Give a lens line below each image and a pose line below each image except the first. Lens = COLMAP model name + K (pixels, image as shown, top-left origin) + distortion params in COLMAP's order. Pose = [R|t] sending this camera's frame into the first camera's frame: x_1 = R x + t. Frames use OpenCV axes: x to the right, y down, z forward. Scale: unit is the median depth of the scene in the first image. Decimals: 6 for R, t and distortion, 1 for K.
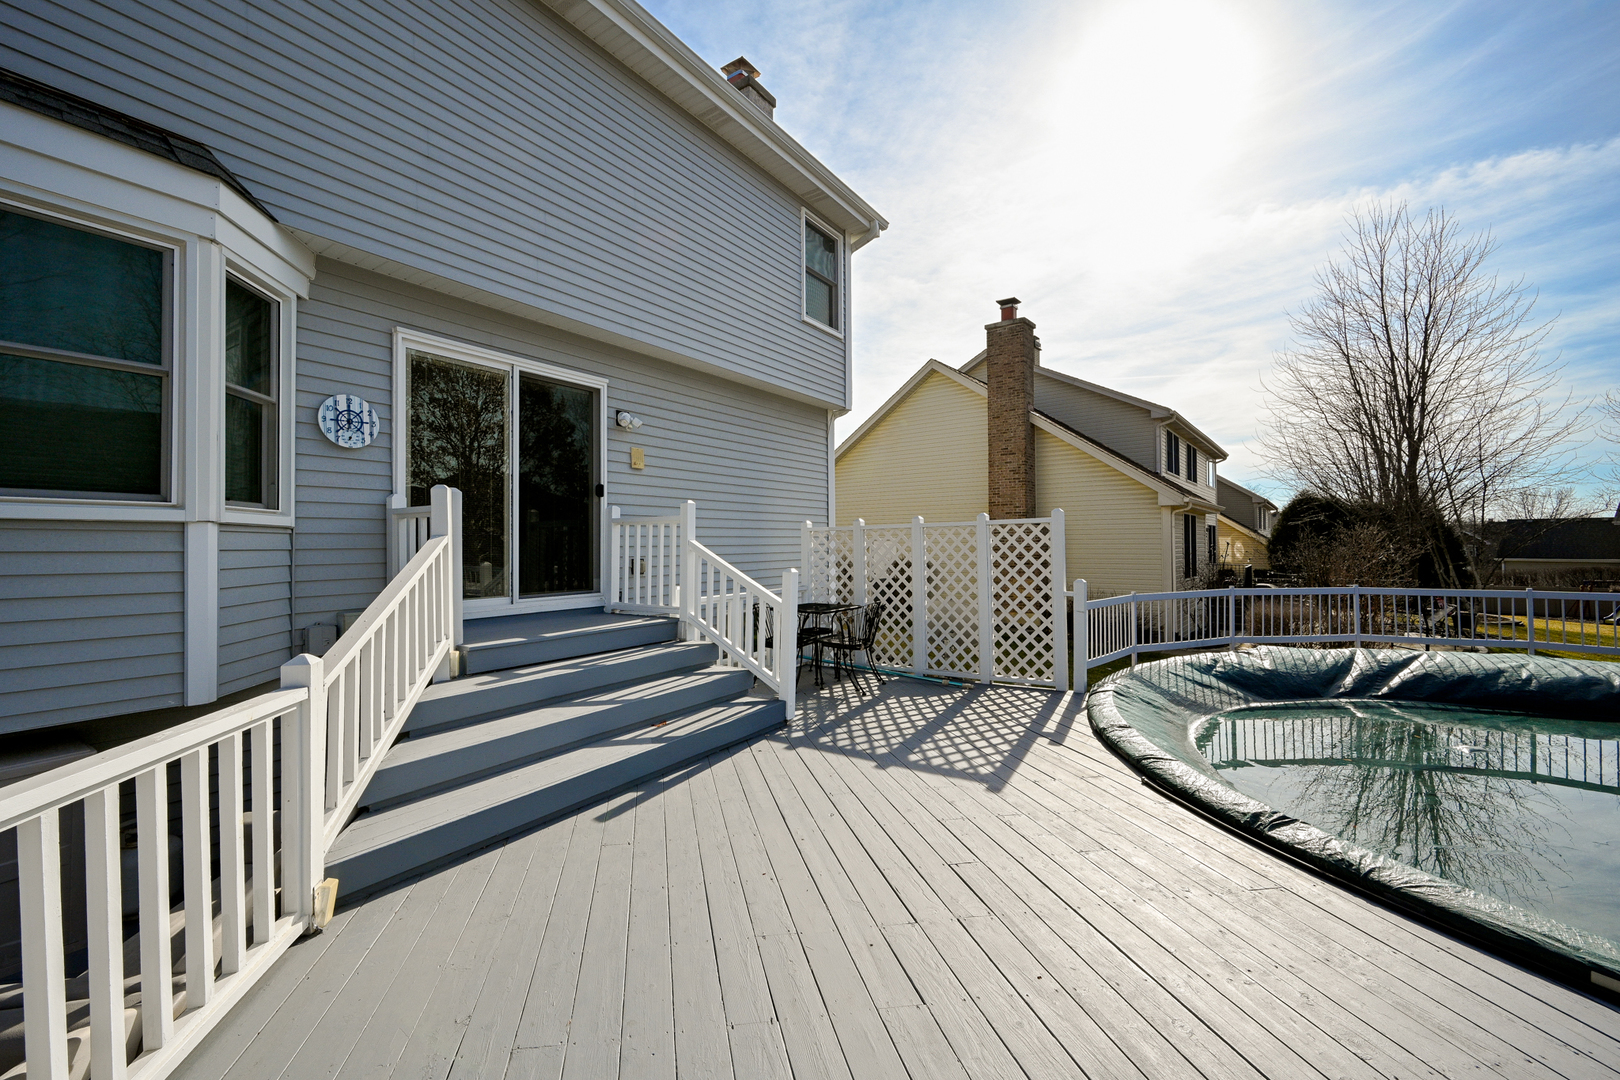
lens RADIAL K [[591.6, 0, 810.0], [0, 591.6, 540.0], [0, 0, 1]] dist [-0.039358, 0.000049]
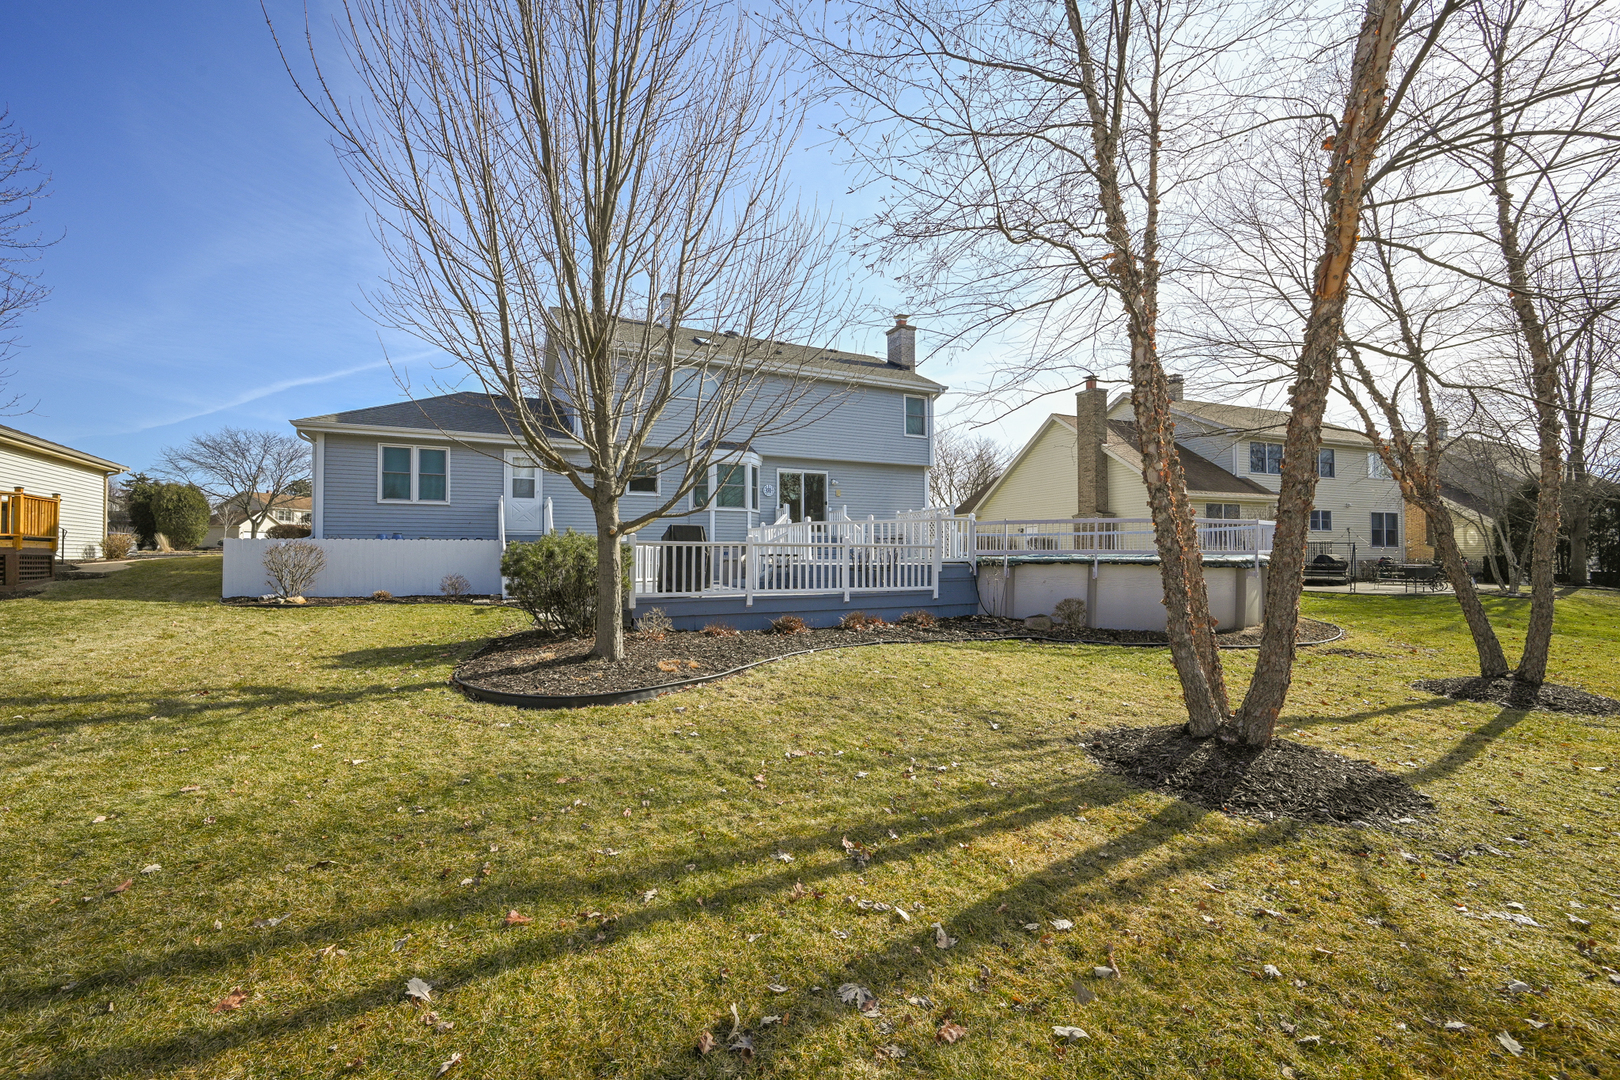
lens RADIAL K [[591.6, 0, 810.0], [0, 591.6, 540.0], [0, 0, 1]] dist [-0.039358, 0.000049]
pose [[0.869862, 0.017799, -0.492974, 1.290282], [-0.021164, 0.999775, -0.001247, 0.136852], [0.492841, 0.011518, 0.870043, -2.077836]]
